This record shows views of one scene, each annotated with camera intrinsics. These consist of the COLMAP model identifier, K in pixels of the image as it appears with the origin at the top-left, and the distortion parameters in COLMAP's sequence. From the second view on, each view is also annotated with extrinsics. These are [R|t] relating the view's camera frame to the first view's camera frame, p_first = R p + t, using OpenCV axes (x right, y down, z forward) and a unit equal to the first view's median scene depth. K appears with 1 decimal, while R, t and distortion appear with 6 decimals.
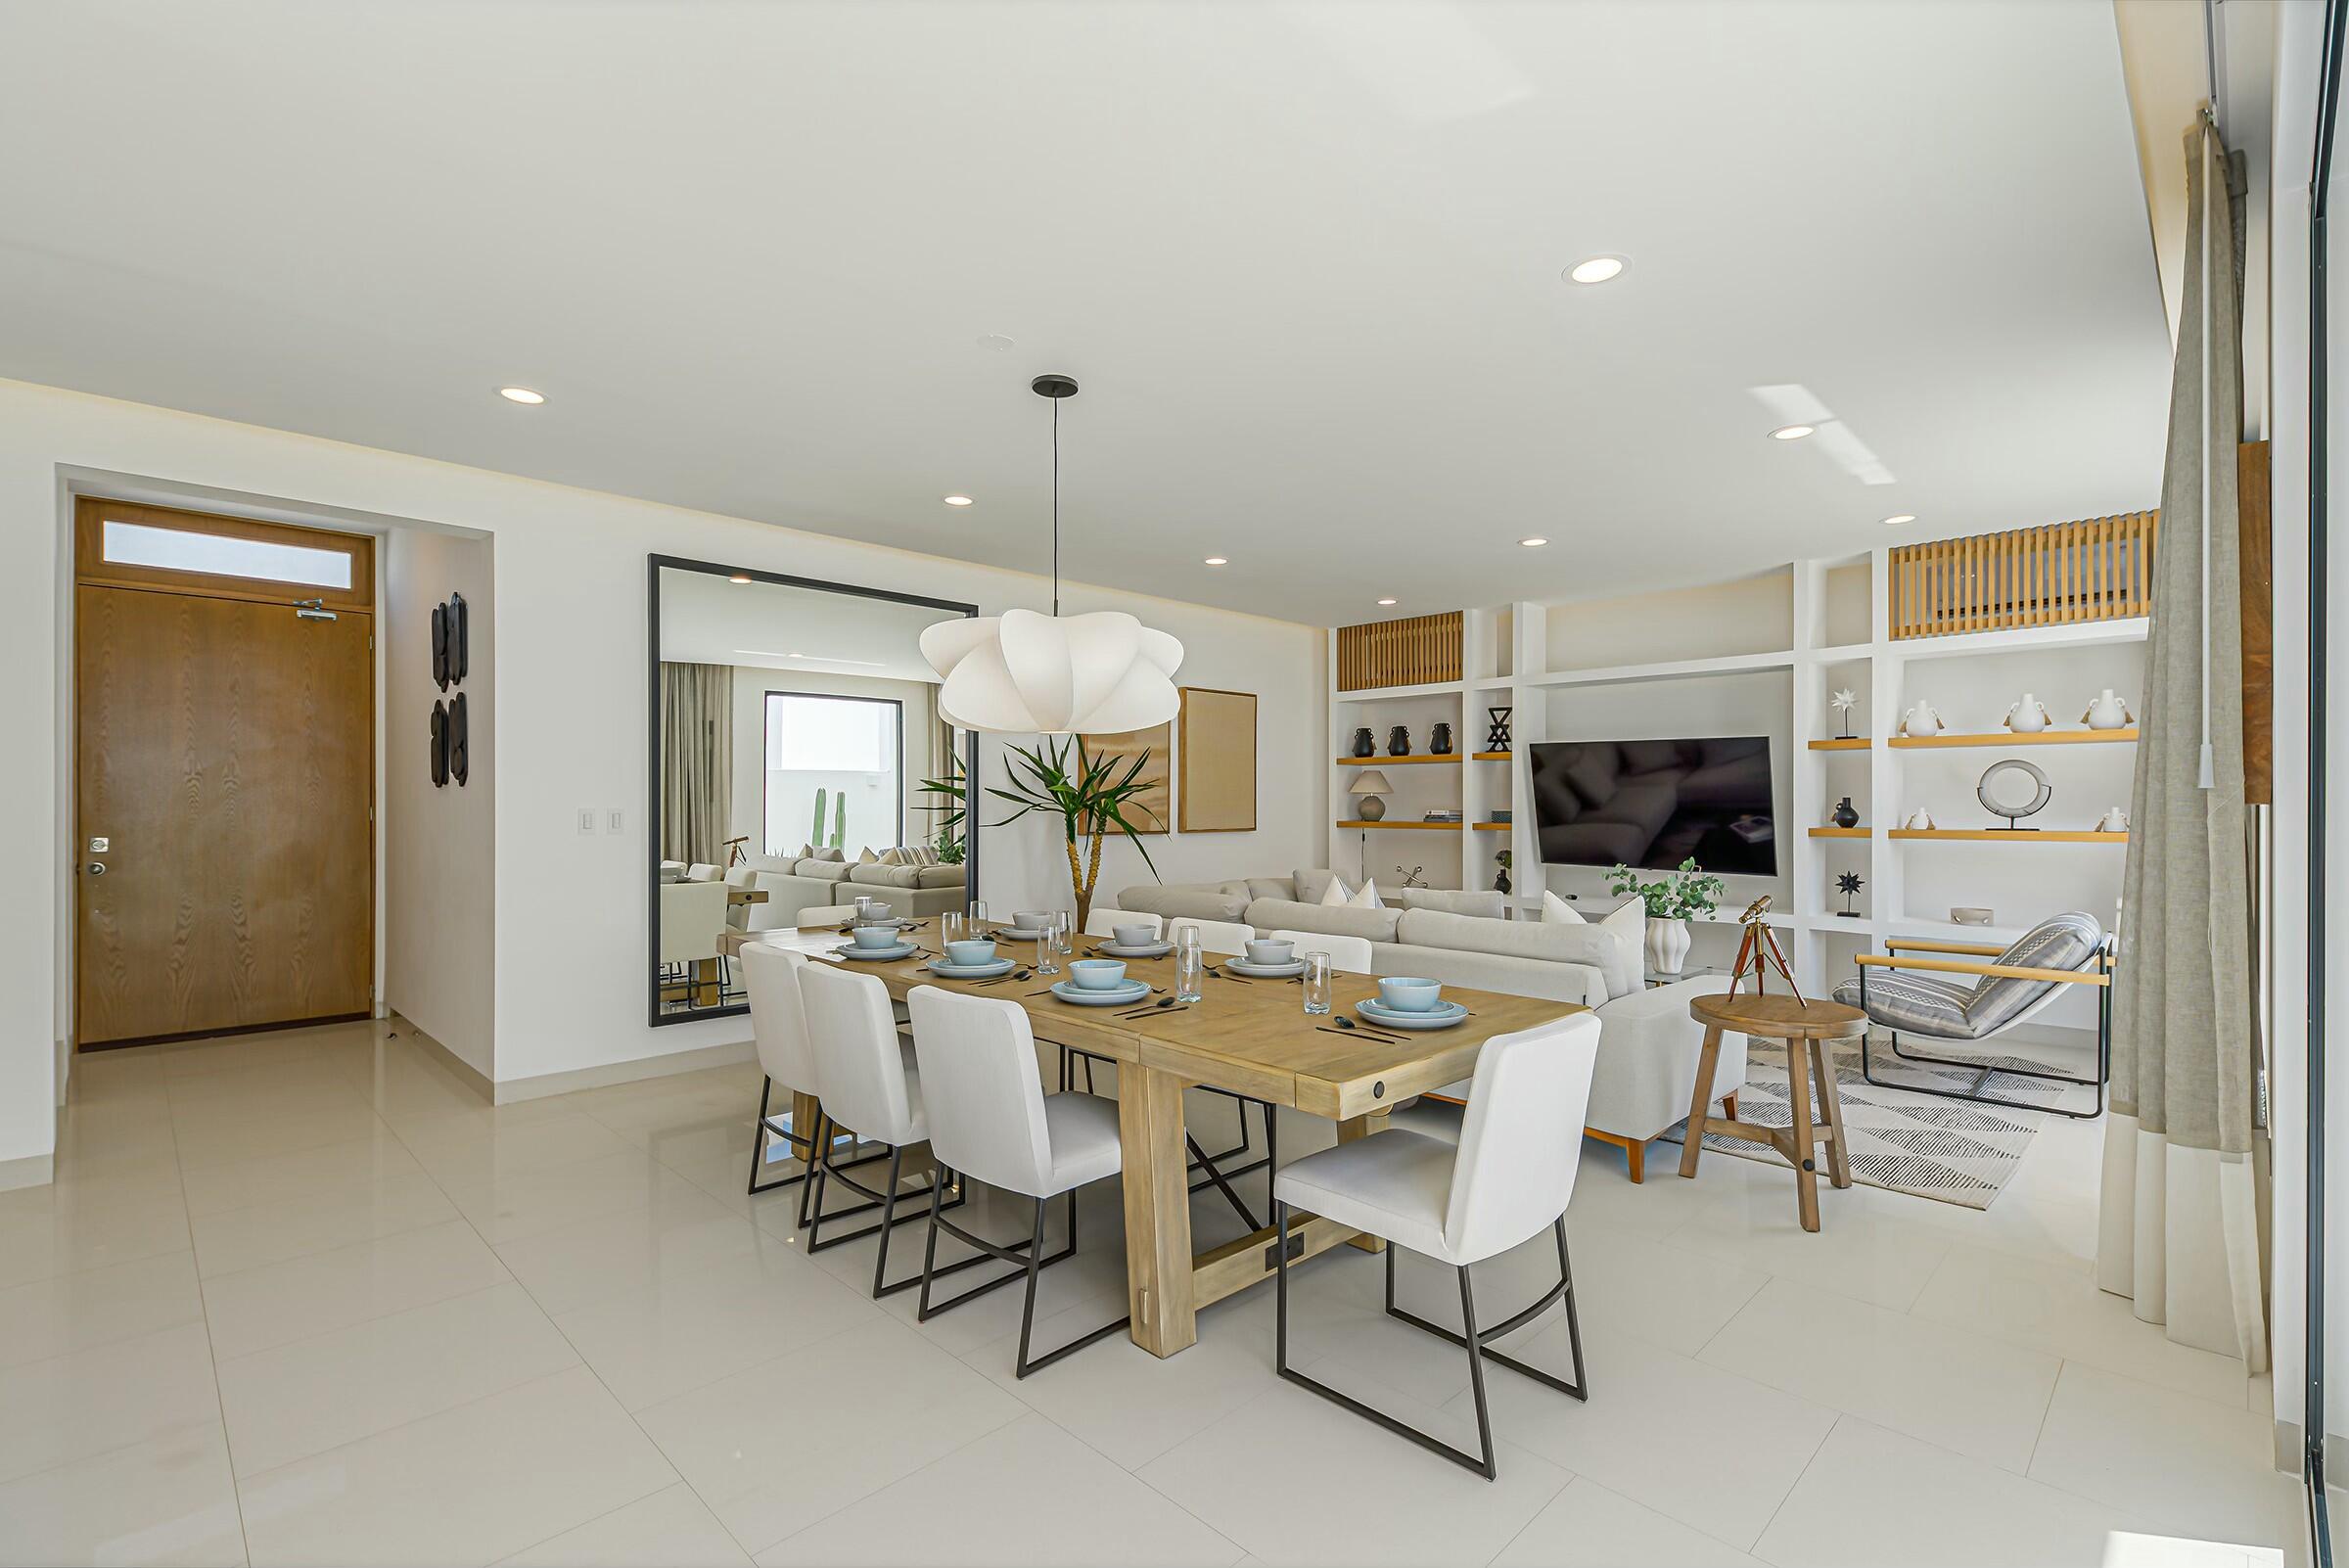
lens RADIAL K [[1026.0, 0, 1188.3], [0, 1026.0, 800.4], [0, 0, 1]] dist [0.003899, -0.000064]
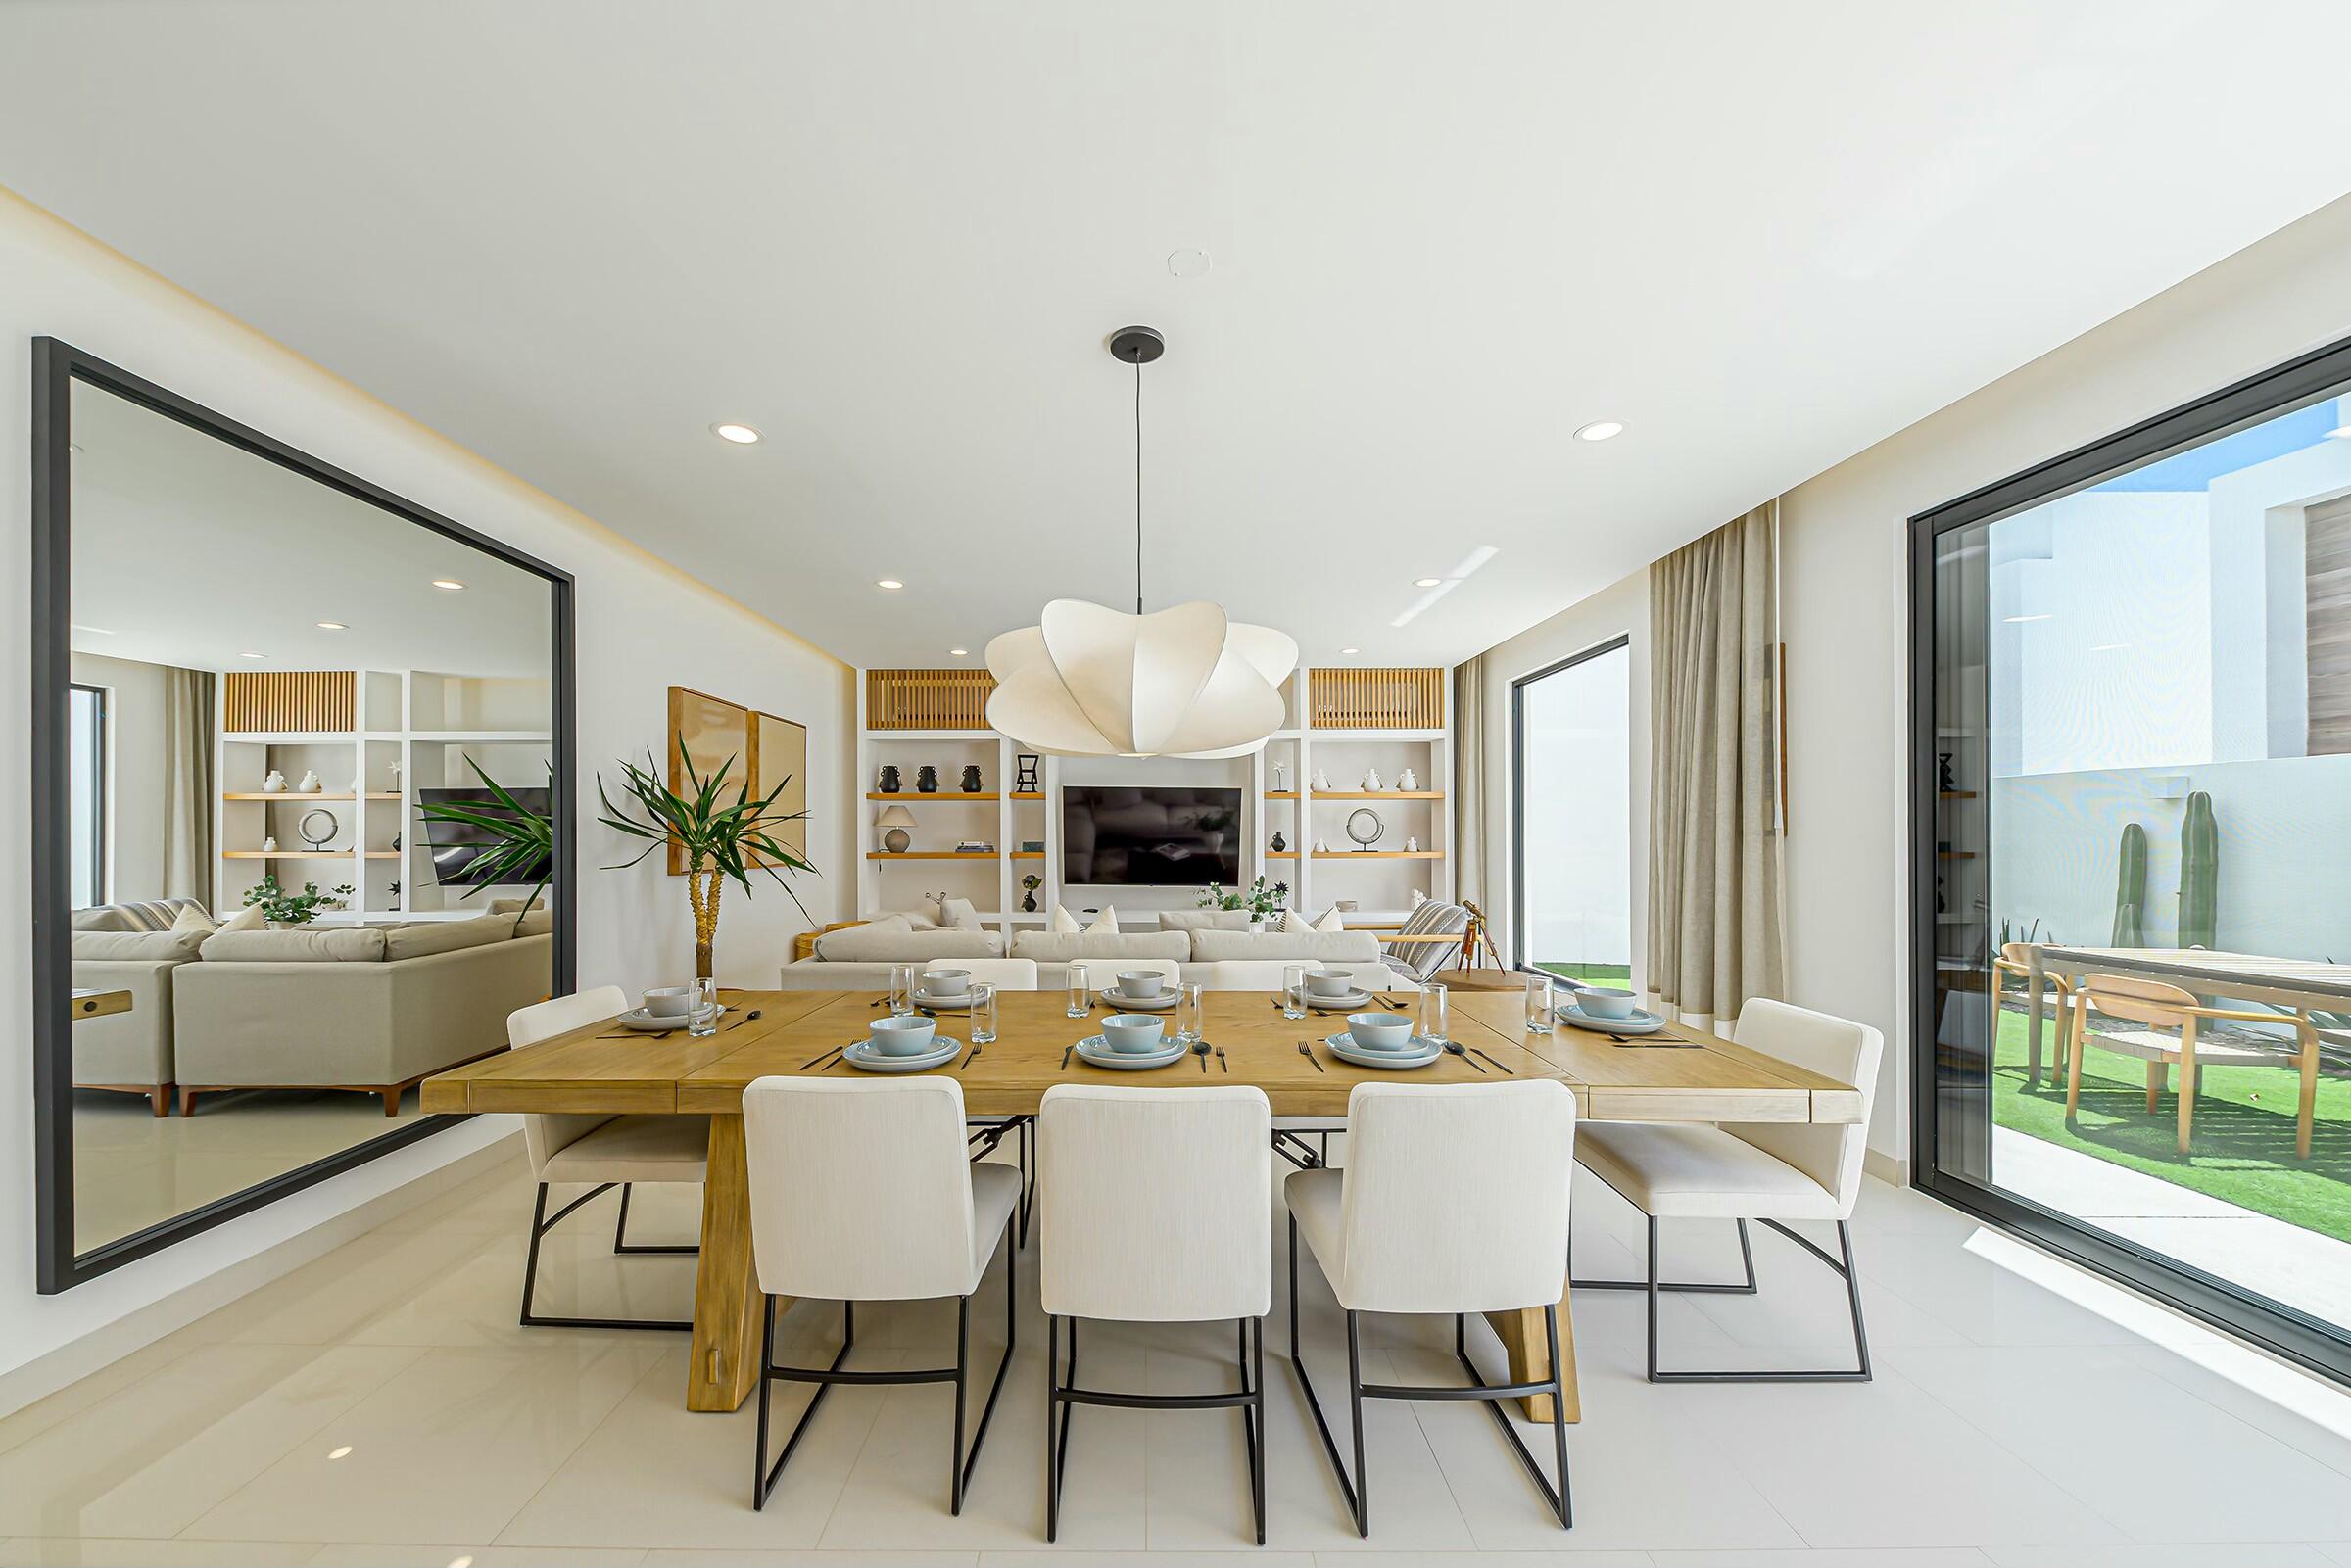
lens RADIAL K [[824.1, 0, 1134.4], [0, 824.1, 831.0], [0, 0, 1]] dist [0.002424, 0.000009]
pose [[0.724455, 0.000273, 0.689322, -0.266577], [0.000288, 1.000000, -0.000698, -0.002151], [-0.689322, 0.000704, 0.724454, 0.225167]]
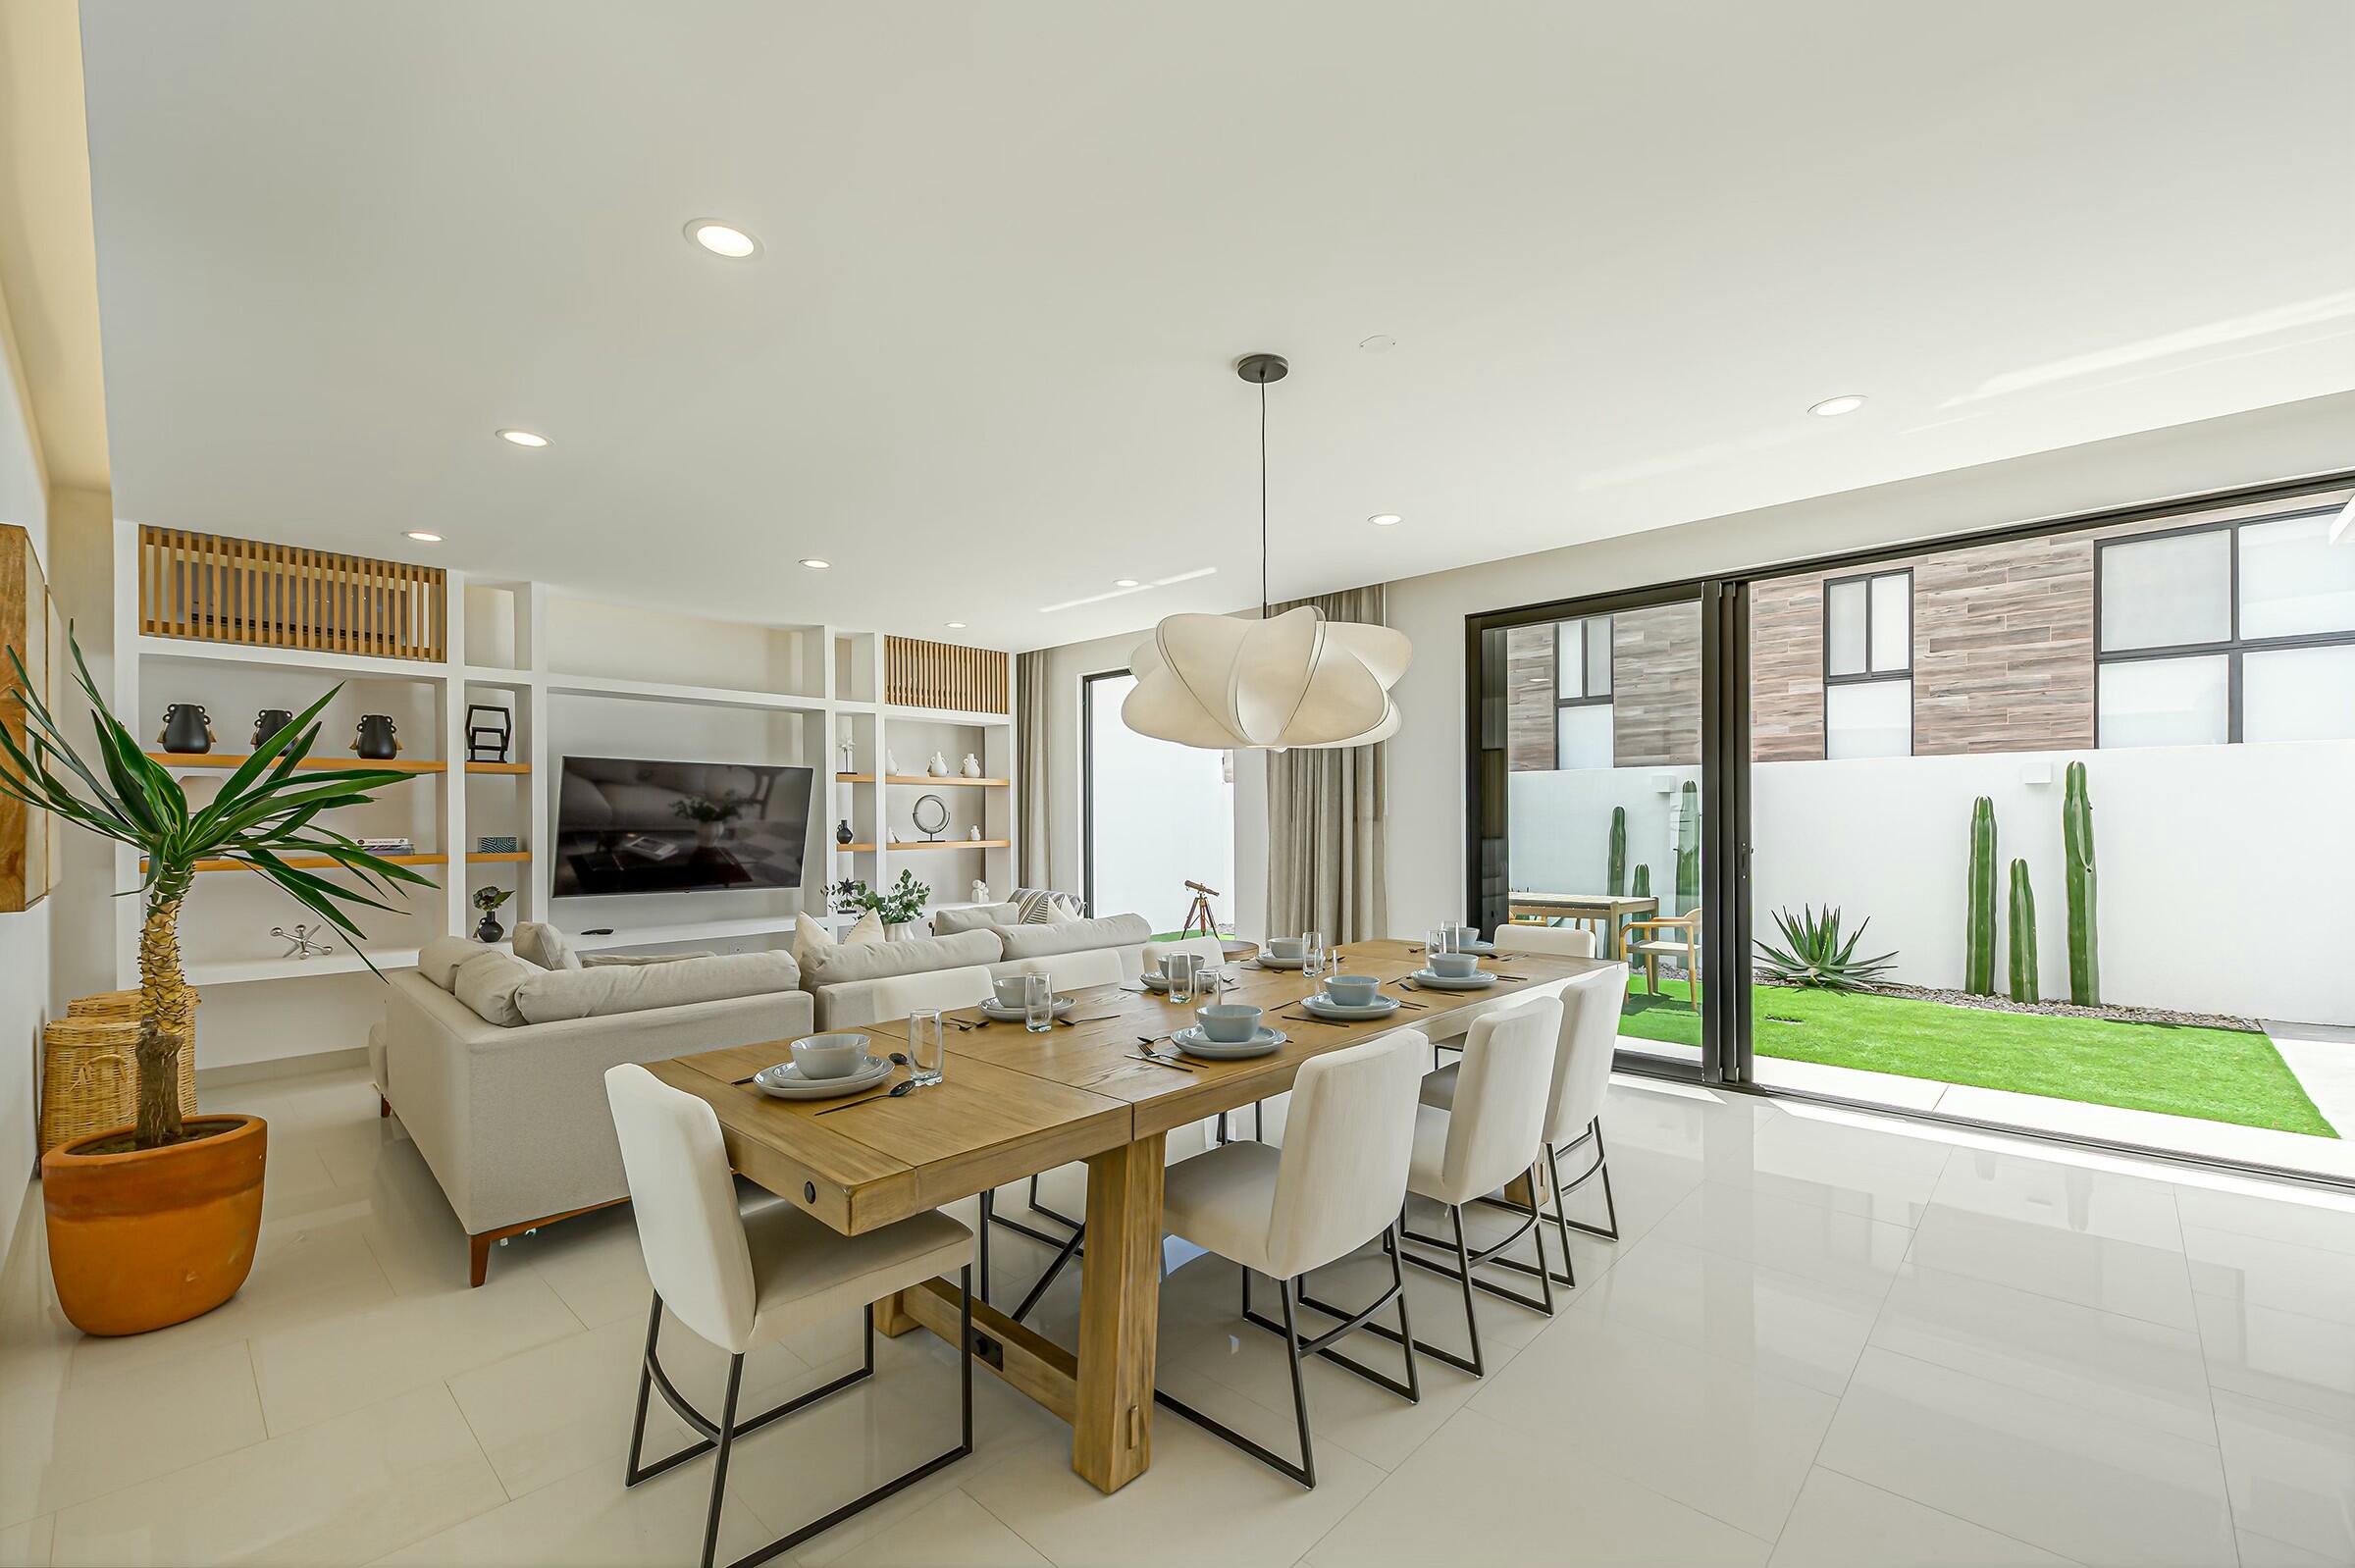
lens RADIAL K [[965.5, 0, 1166.7], [0, 965.5, 816.5], [0, 0, 1]] dist [0.010287, -0.000419]
pose [[0.001339, 0.002806, 0.999995, -0.442145], [0.003683, 0.999989, -0.002811, -0.001910], [-0.999992, 0.003687, 0.001329, 0.482958]]
